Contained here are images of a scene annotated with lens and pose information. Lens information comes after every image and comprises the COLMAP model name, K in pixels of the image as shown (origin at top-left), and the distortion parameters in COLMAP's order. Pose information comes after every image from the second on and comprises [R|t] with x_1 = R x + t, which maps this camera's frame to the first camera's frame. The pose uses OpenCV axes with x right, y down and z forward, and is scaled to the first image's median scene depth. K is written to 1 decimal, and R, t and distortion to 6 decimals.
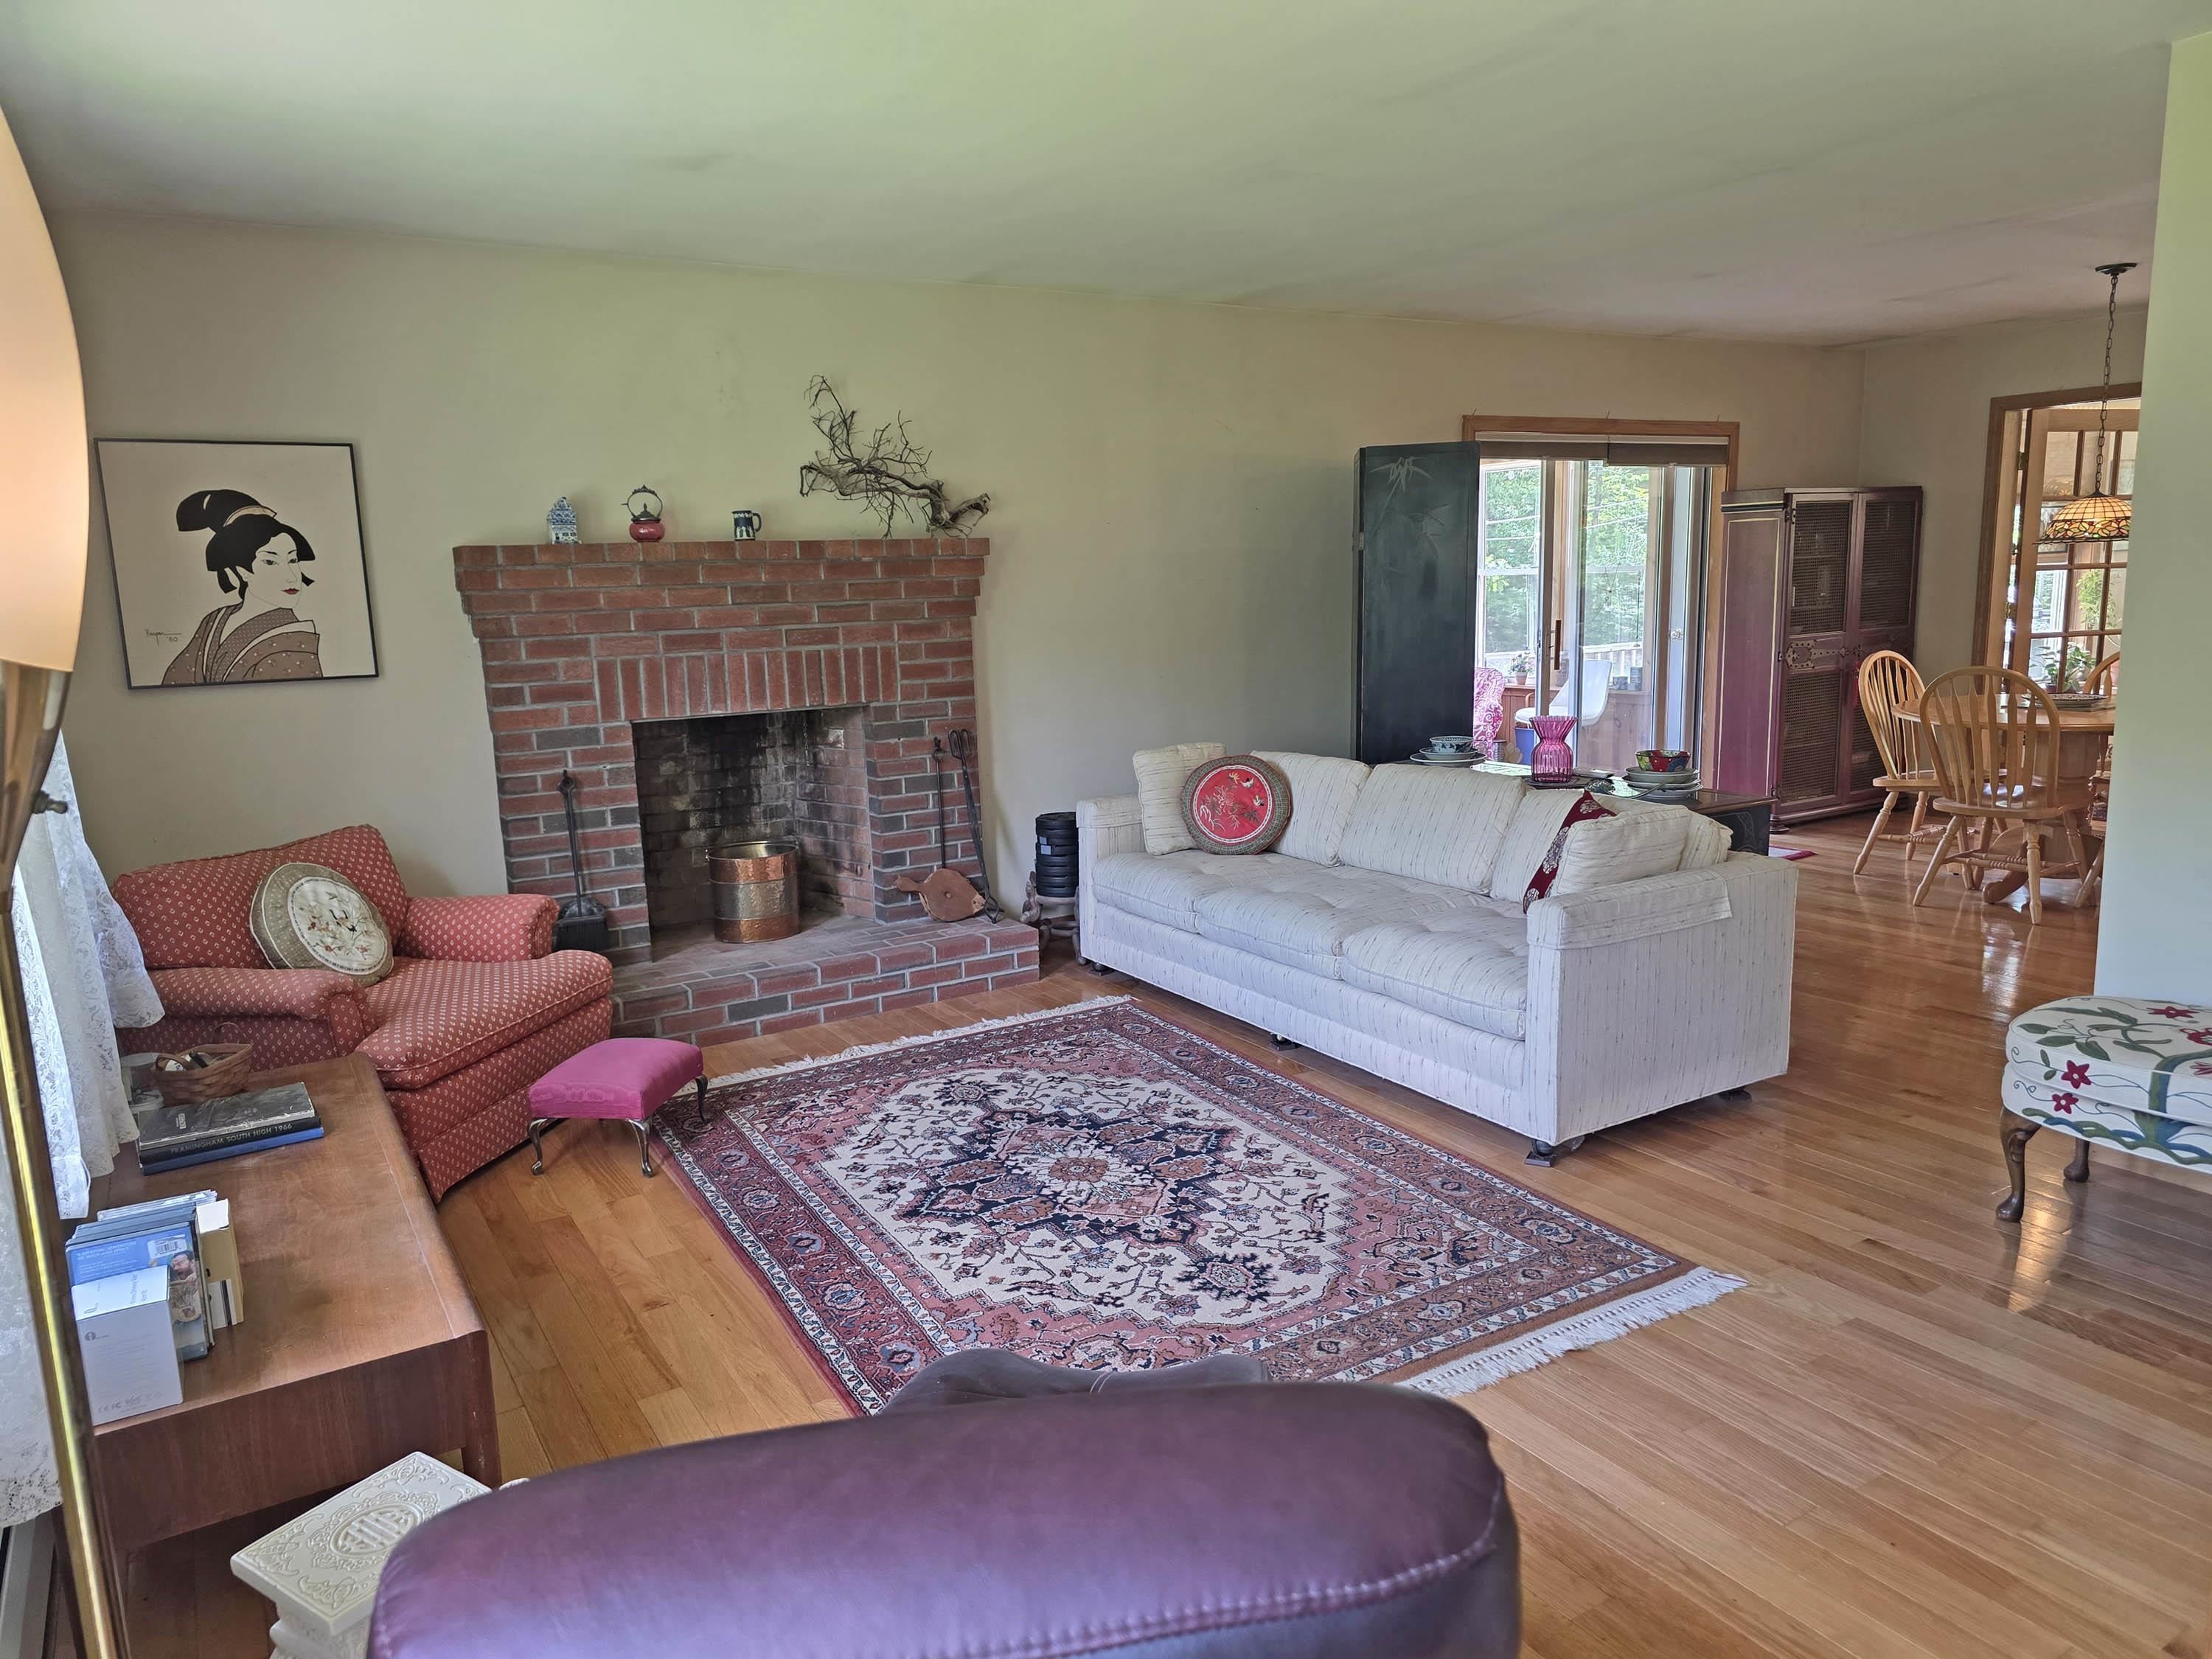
lens RADIAL K [[1481.0, 0, 1103.0], [0, 1481.0, 836.0], [0, 0, 1]] dist [0.052401, -0.044914]
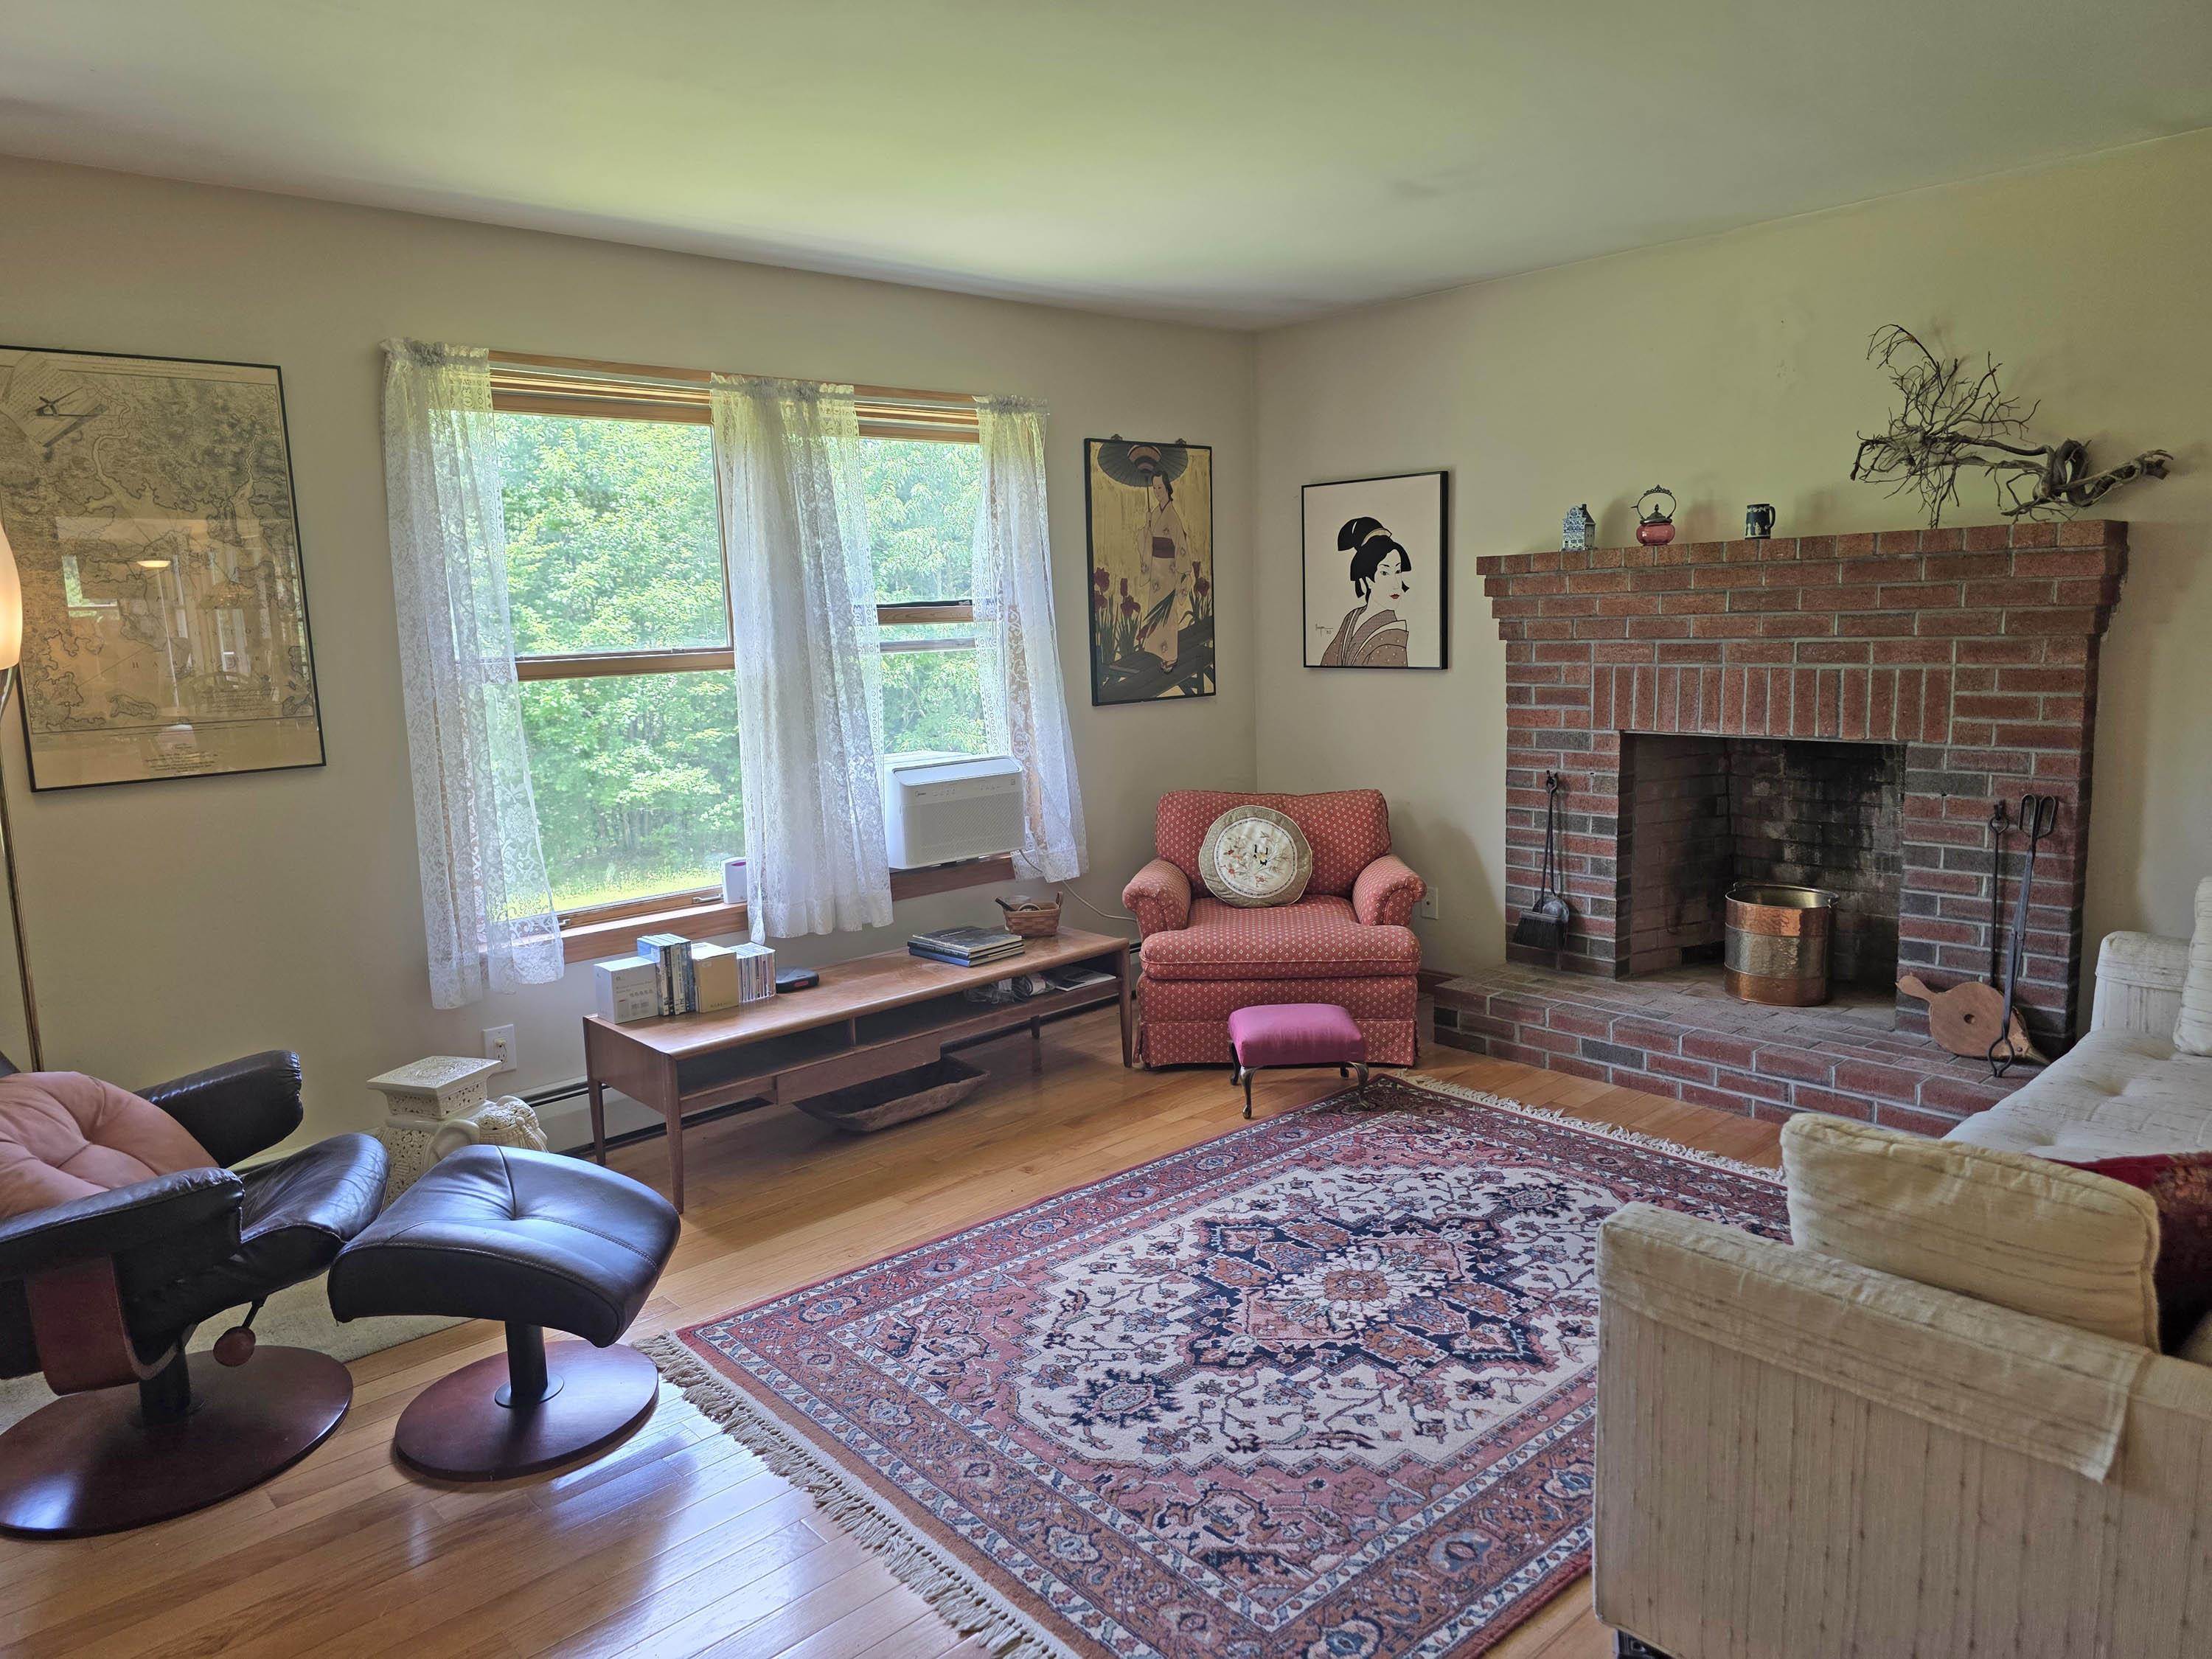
lens RADIAL K [[1481.0, 0, 1106.2], [0, 1481.0, 816.0], [0, 0, 1]] dist [0.052401, -0.044914]
pose [[0.178479, 0.165137, -0.969987, 0.554997], [-0.142547, 0.979755, 0.140571, -0.108064], [0.973563, 0.113180, 0.198406, 0.474484]]
